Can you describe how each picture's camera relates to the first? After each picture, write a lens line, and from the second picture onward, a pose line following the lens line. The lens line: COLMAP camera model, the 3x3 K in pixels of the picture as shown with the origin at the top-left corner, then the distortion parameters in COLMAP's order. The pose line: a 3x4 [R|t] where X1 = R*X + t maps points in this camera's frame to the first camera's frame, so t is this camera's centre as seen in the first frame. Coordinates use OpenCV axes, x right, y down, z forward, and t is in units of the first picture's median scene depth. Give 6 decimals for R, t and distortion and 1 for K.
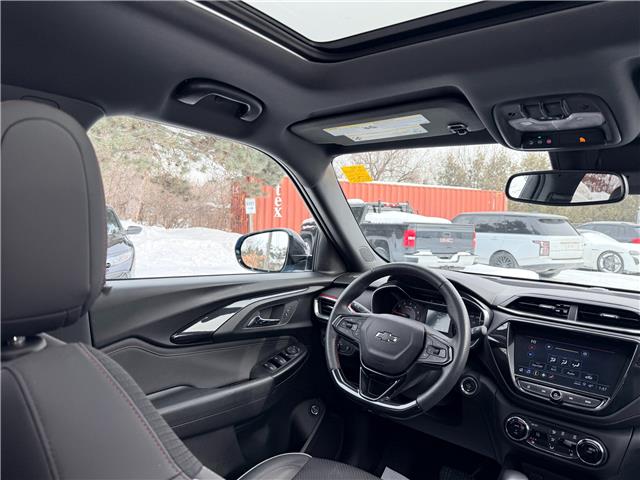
lens RADIAL K [[447.0, 0, 320.0], [0, 447.0, 240.0], [0, 0, 1]] dist [0.105117, -0.127071]
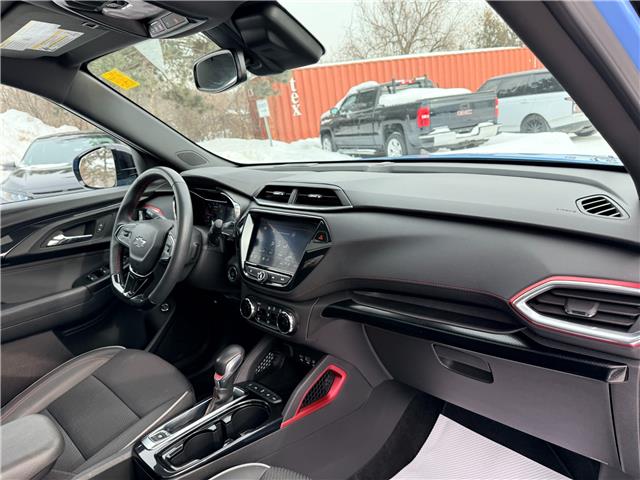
lens RADIAL K [[463.5, 0, 341.3], [0, 463.5, 249.2], [0, 0, 1]] dist [-0.010248, -0.008378]
pose [[0.986323, -0.138895, -0.088742, 0.077256], [0.156299, 0.959084, 0.236067, 0.005304], [0.052323, -0.246709, 0.967676, 0.003224]]
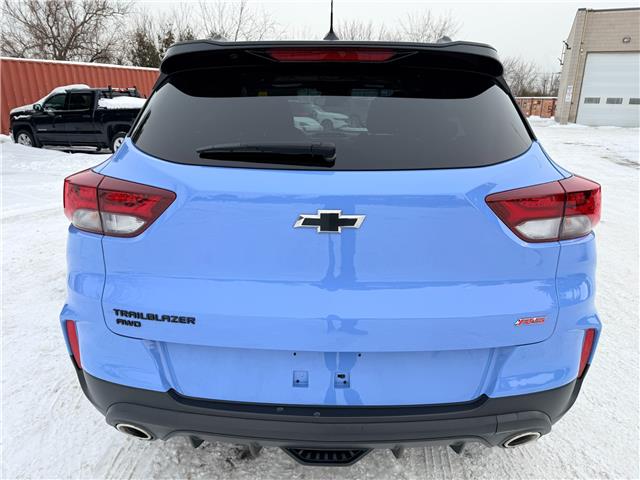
lens RADIAL K [[447.0, 0, 320.0], [0, 447.0, 240.0], [0, 0, 1]] dist [0.105117, -0.127071]
pose [[0.783362, -0.218451, 0.581913, -0.214127], [0.063986, 0.959574, 0.274088, -0.004918], [-0.618264, -0.177476, 0.765671, -0.215982]]
